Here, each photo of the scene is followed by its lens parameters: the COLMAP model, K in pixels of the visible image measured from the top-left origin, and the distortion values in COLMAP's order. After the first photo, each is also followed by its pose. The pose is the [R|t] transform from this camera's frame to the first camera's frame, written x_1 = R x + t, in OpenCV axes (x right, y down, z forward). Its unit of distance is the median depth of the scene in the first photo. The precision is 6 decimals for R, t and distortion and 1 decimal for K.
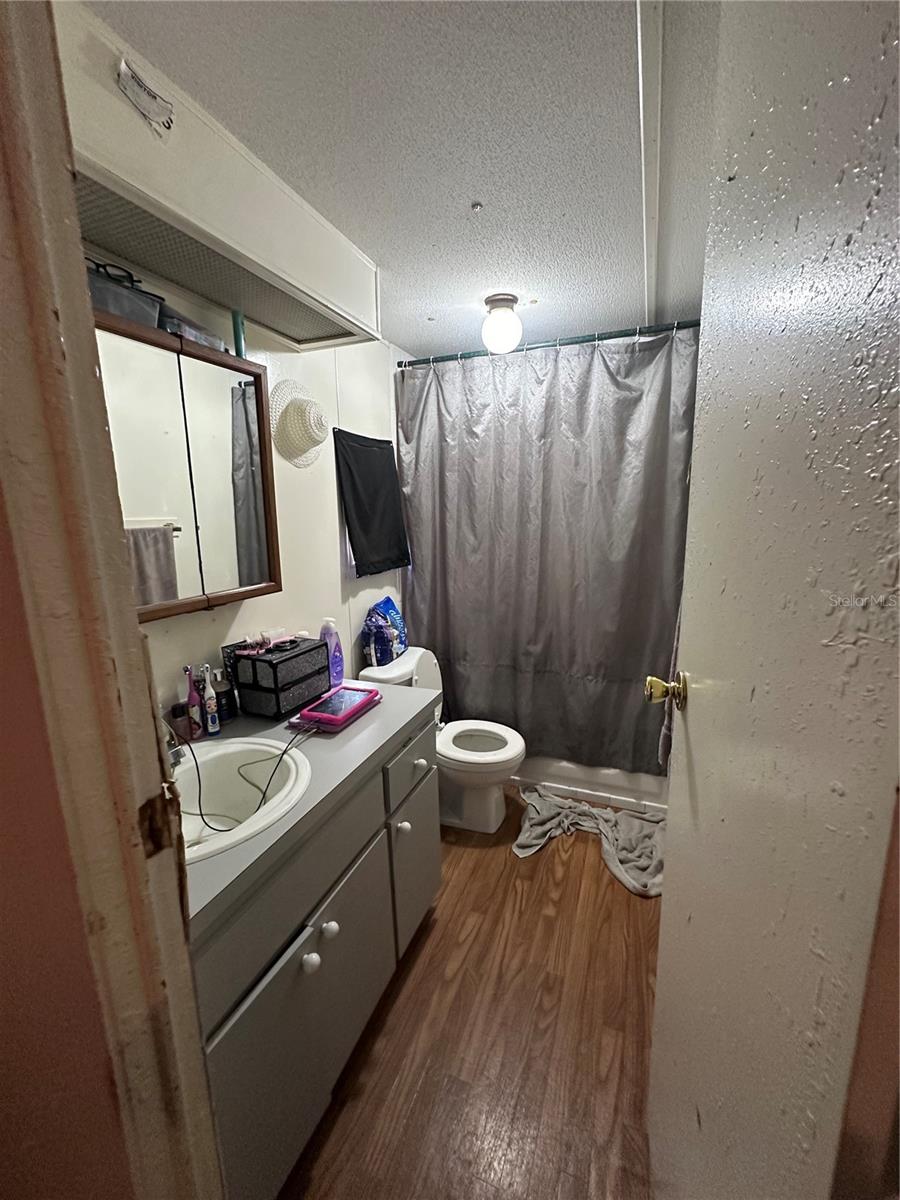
lens RADIAL K [[476.5, 0, 451.0], [0, 476.5, 599.3], [0, 0, 1]] dist [-0.005751, 0.000793]
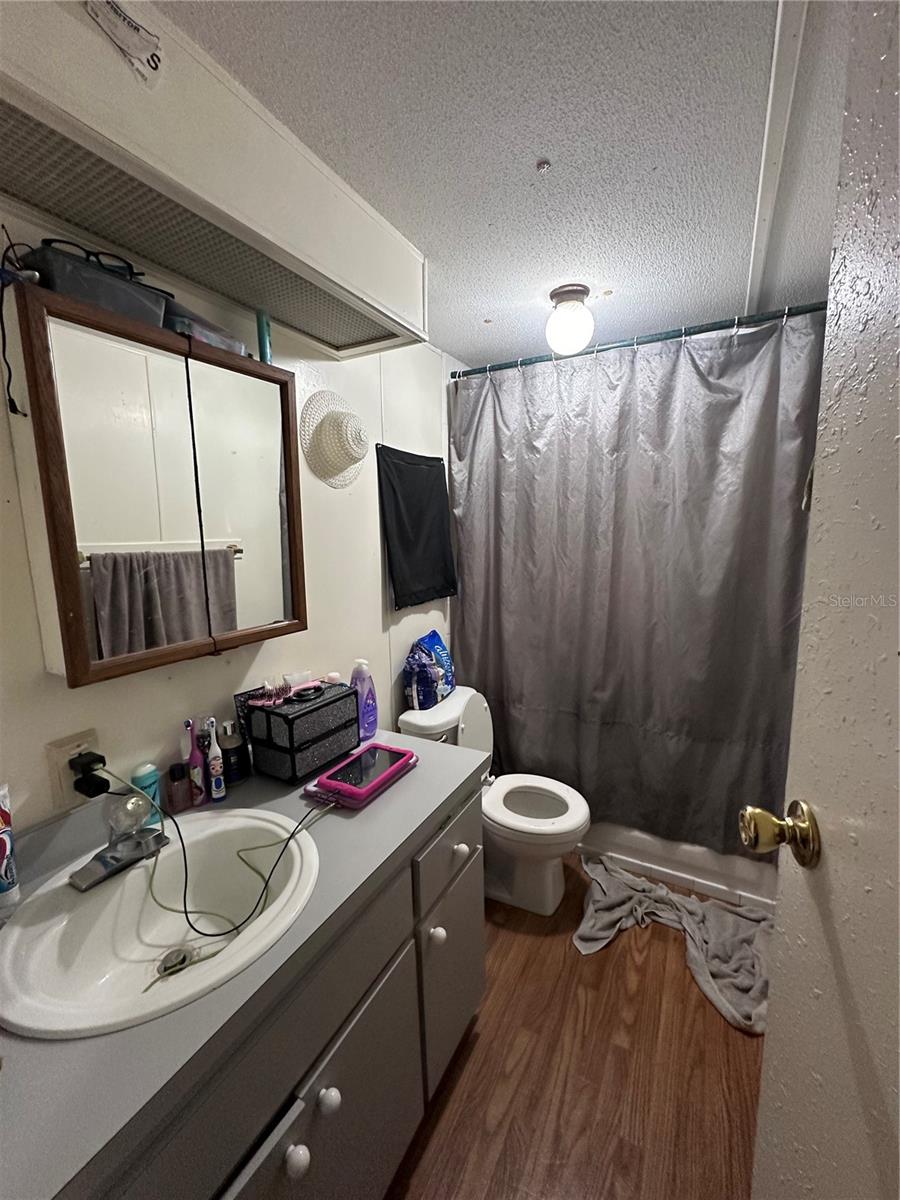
lens RADIAL K [[476.5, 0, 450.8], [0, 476.5, 599.7], [0, 0, 1]] dist [-0.005751, 0.000793]
pose [[0.992746, 0.018439, -0.118805, 0.005332], [-0.022986, 0.999050, -0.037015, -0.039079], [0.118009, 0.039477, 0.992227, 0.146570]]
